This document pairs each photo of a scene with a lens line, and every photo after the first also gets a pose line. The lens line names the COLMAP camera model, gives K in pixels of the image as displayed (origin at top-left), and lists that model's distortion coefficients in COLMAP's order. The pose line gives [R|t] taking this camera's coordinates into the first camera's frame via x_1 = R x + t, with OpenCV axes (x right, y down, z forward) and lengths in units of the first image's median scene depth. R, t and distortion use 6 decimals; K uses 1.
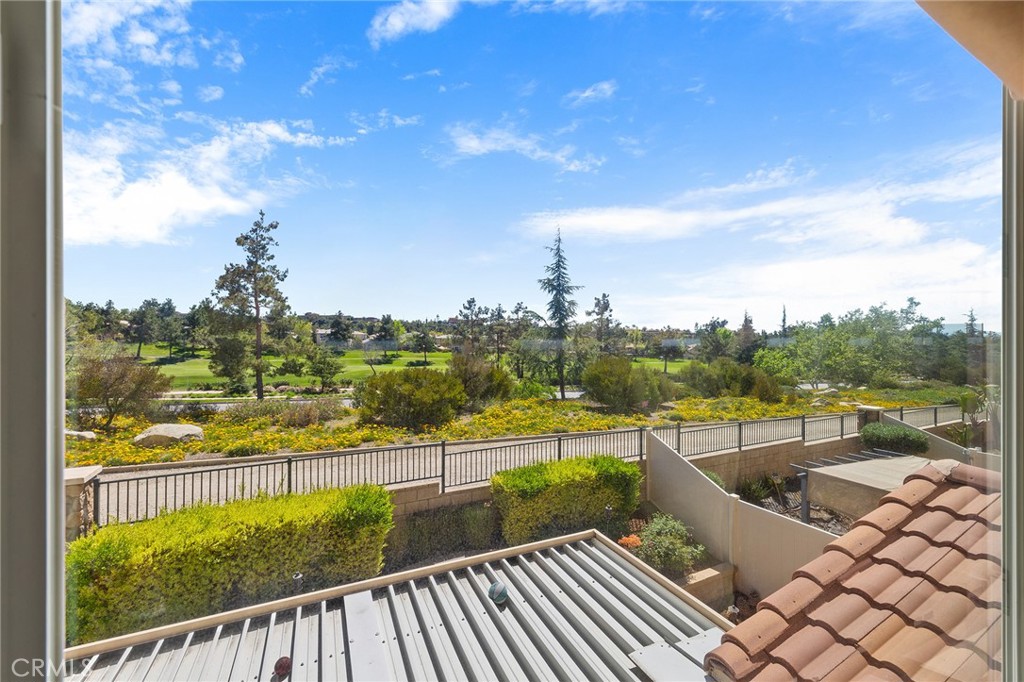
lens RADIAL K [[436.5, 0, 506.6], [0, 436.5, 340.4], [0, 0, 1]] dist [0.000096, 0.000100]
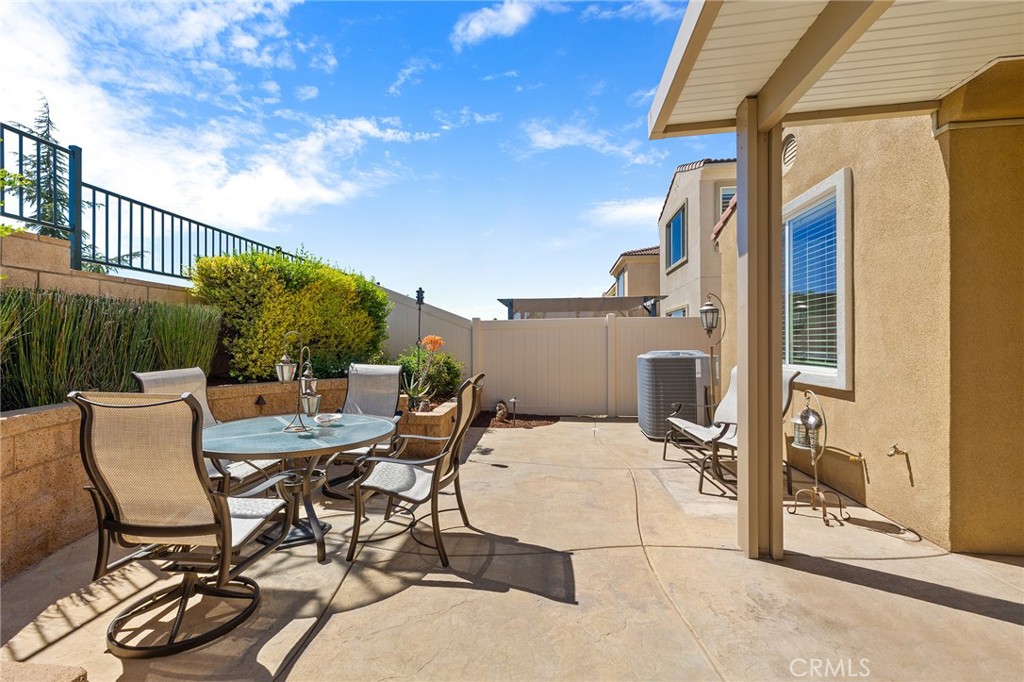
lens RADIAL K [[432.5, 0, 506.9], [0, 432.5, 345.0], [0, 0, 1]] dist [0.000410, 0.000153]
pose [[0.523876, -0.004520, 0.851783, -0.095096], [0.011028, 0.999938, -0.001477, 0.143353], [-0.851723, 0.010168, 0.523893, 0.146002]]
